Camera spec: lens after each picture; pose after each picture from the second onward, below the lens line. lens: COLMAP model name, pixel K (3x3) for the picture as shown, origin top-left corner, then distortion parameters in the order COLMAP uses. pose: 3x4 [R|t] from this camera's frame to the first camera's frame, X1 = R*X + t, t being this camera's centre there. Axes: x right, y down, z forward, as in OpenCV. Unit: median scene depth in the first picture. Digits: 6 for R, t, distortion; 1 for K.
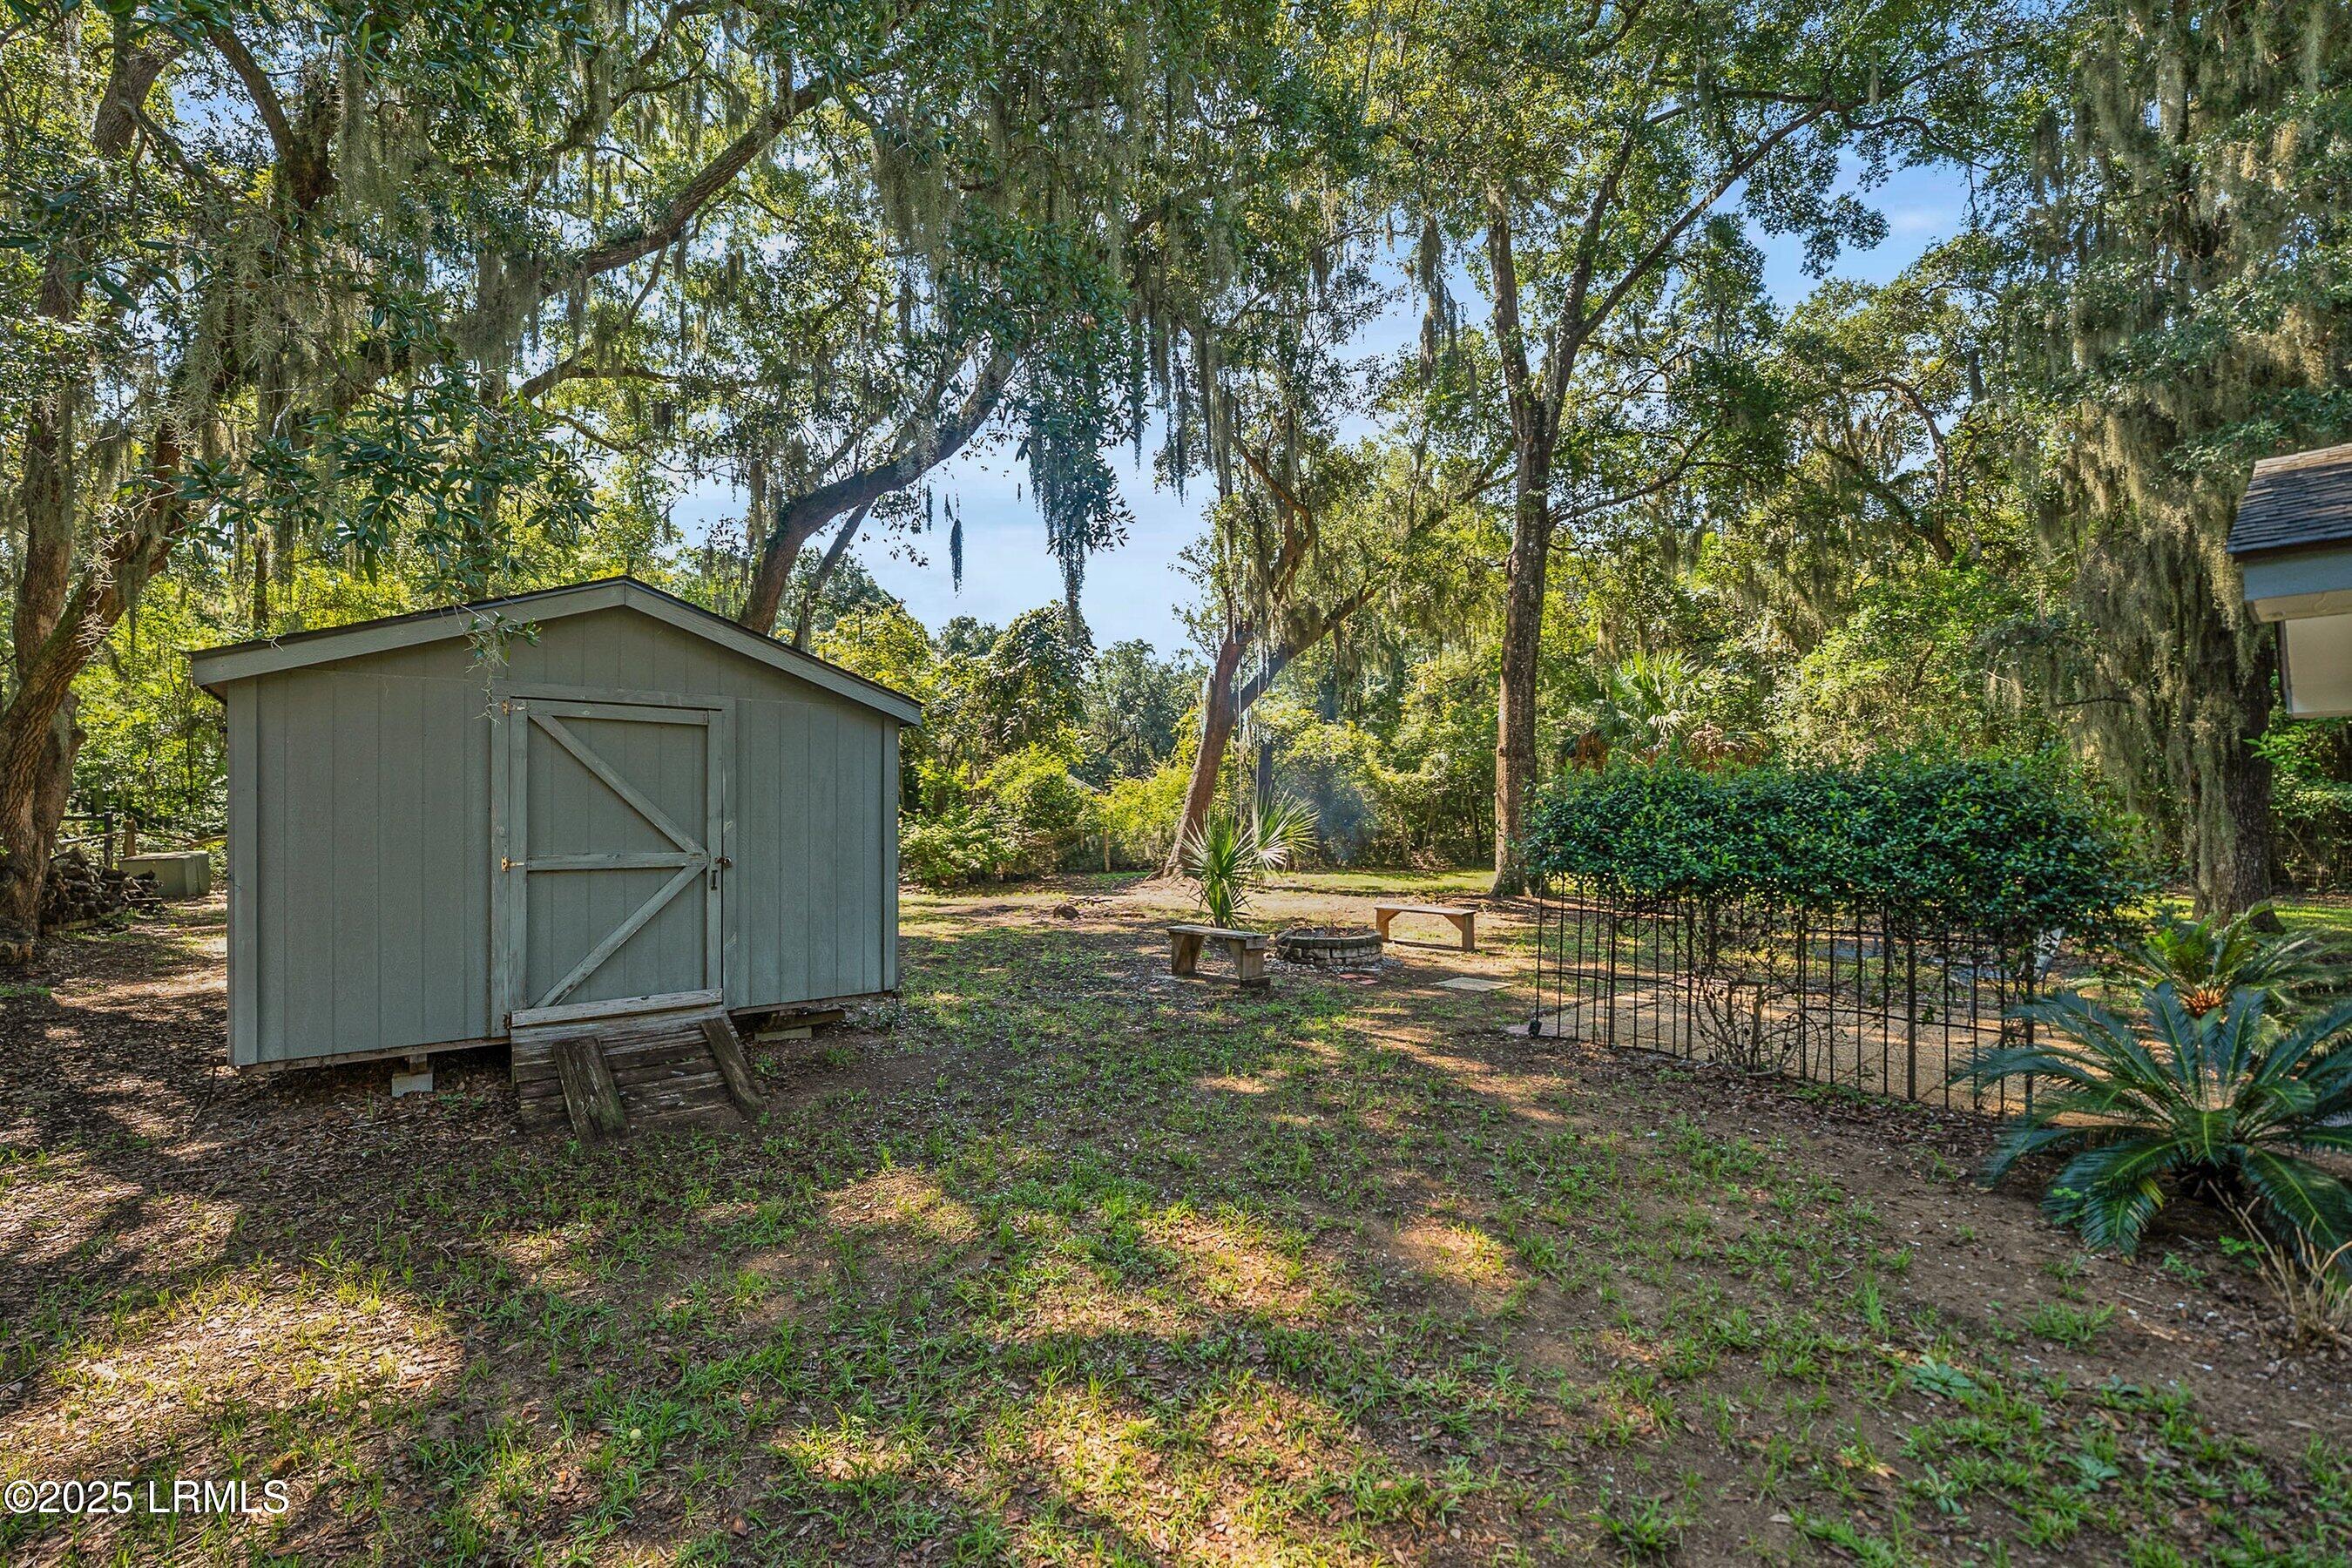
lens RADIAL K [[1188.3, 0, 1182.1], [0, 1188.3, 825.2], [0, 0, 1]] dist [0.001519, 0.000345]
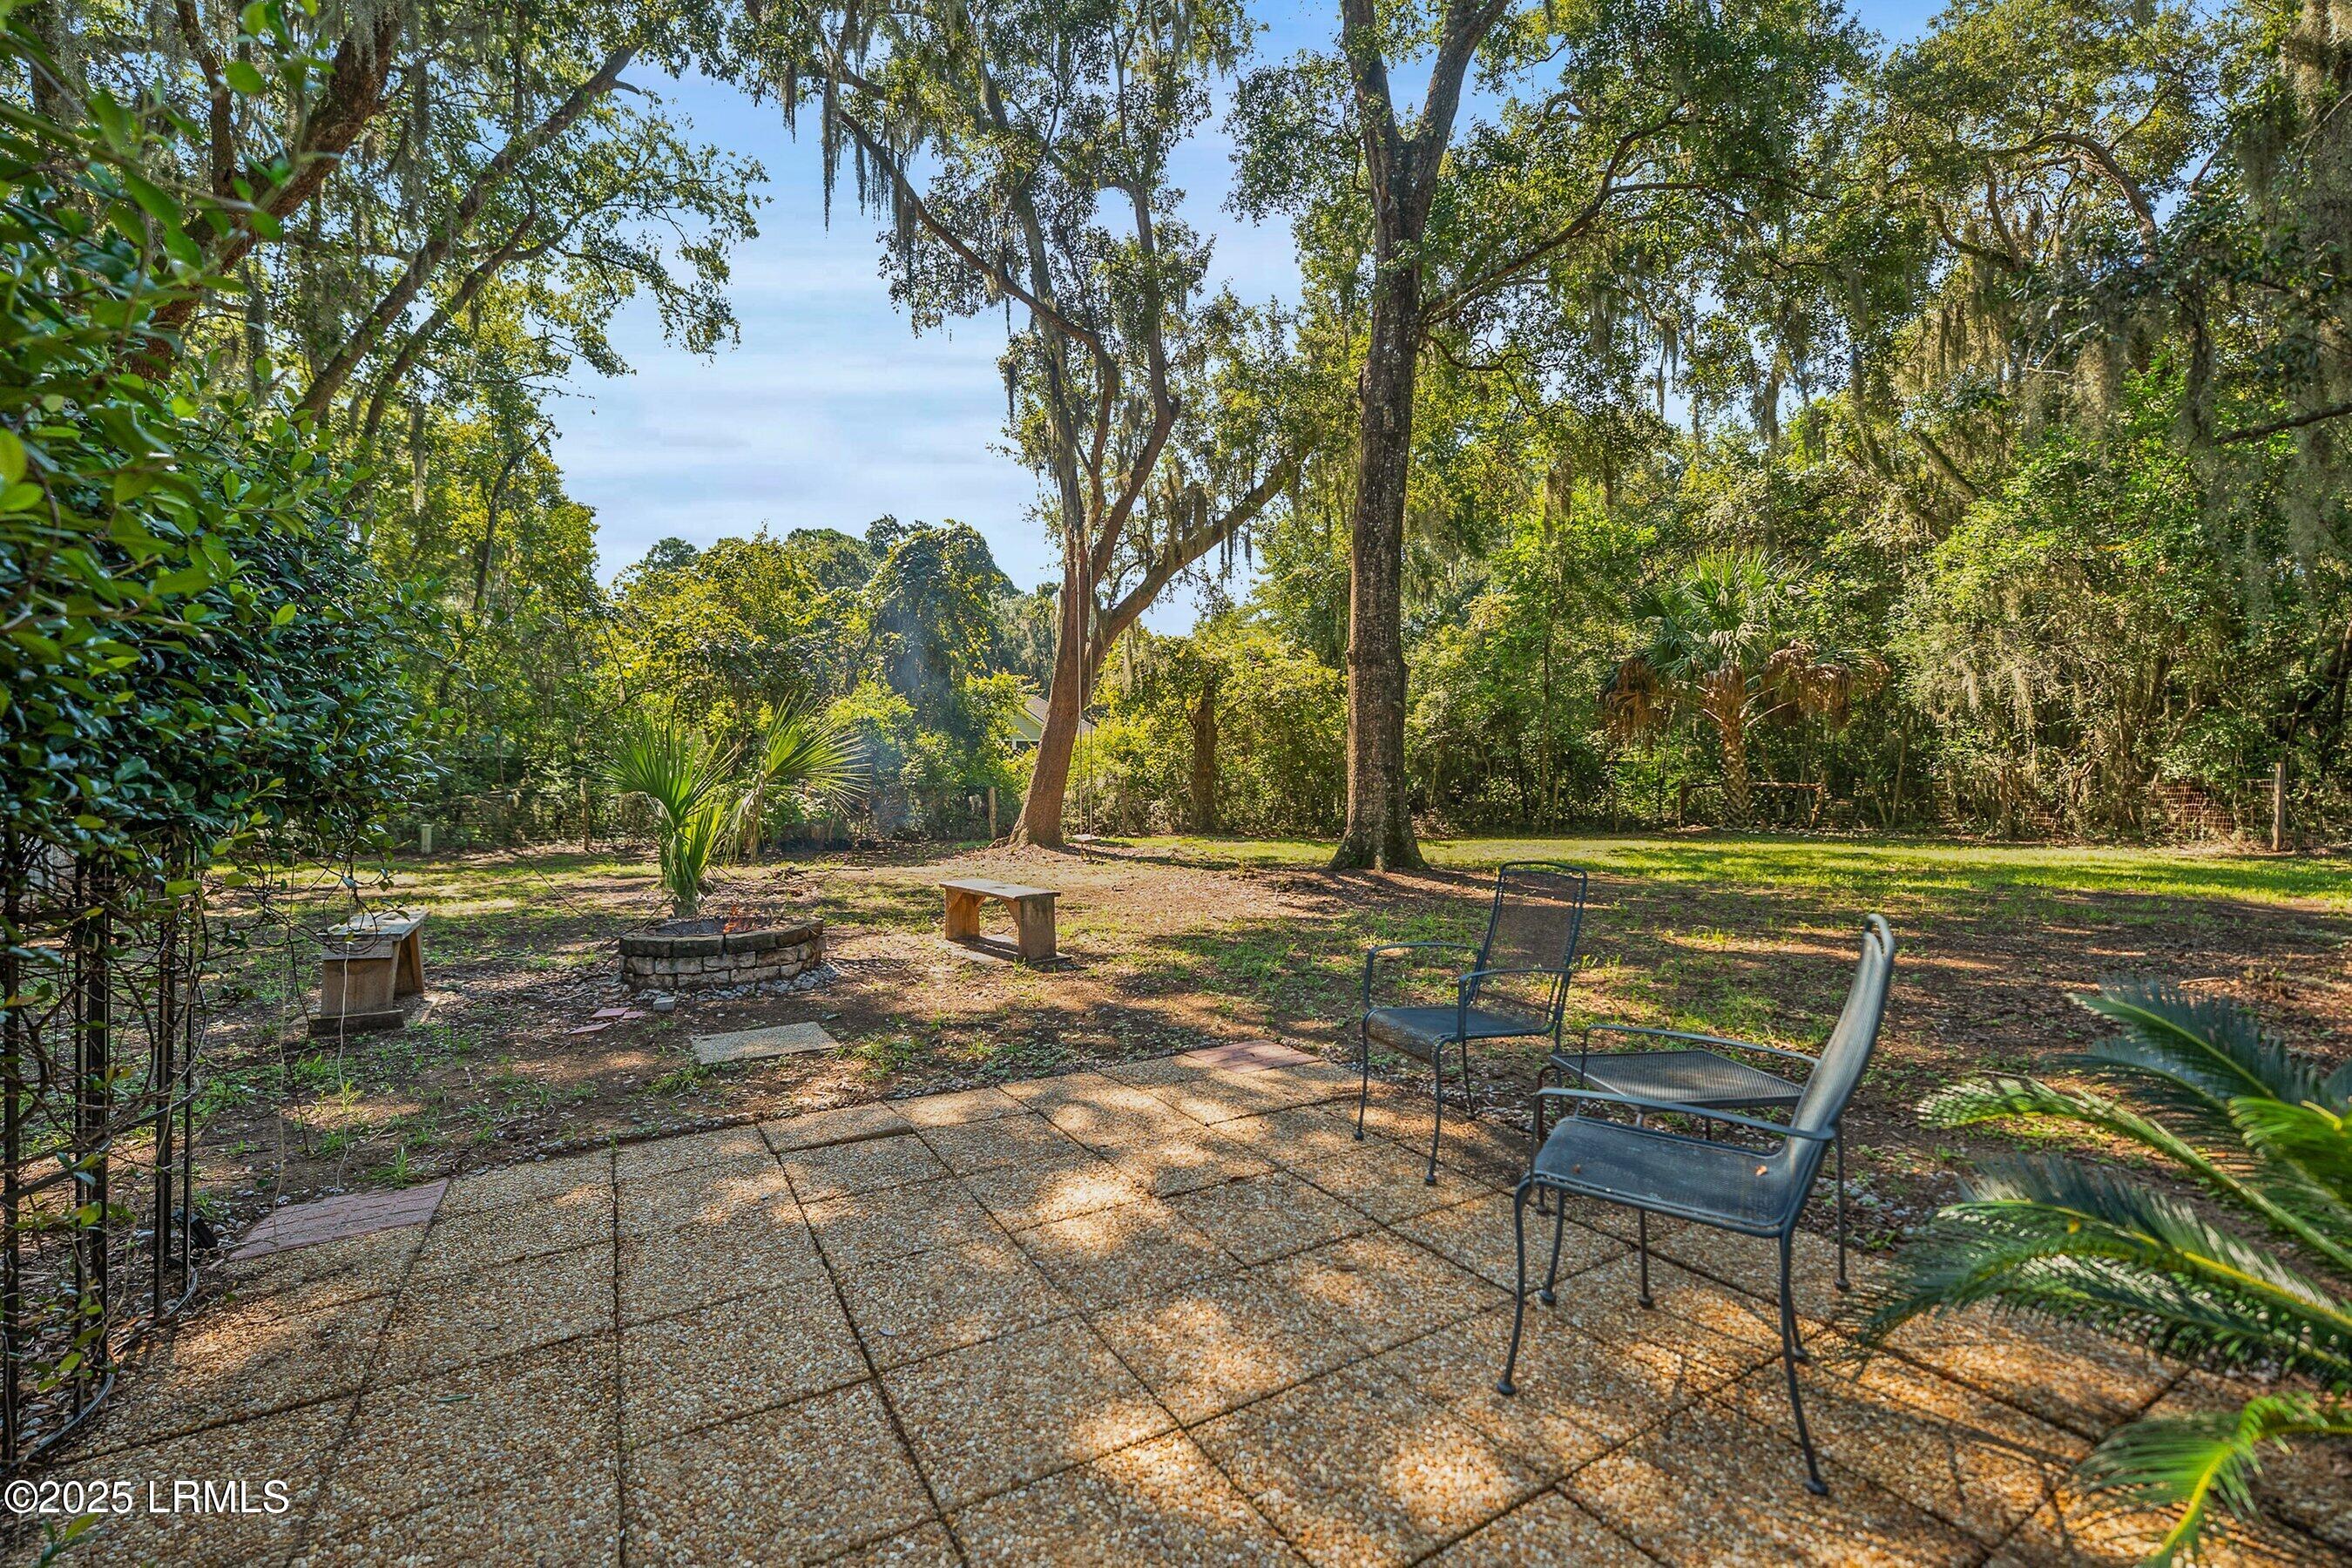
lens RADIAL K [[1179.8, 0, 1176.0], [0, 1179.8, 784.0], [0, 0, 1]] dist [0.000174, 0.018440]
pose [[0.985129, -0.009973, -0.171527, 0.184408], [0.006794, 0.999794, -0.019107, 0.015246], [0.171682, 0.017658, 0.984994, 0.209152]]
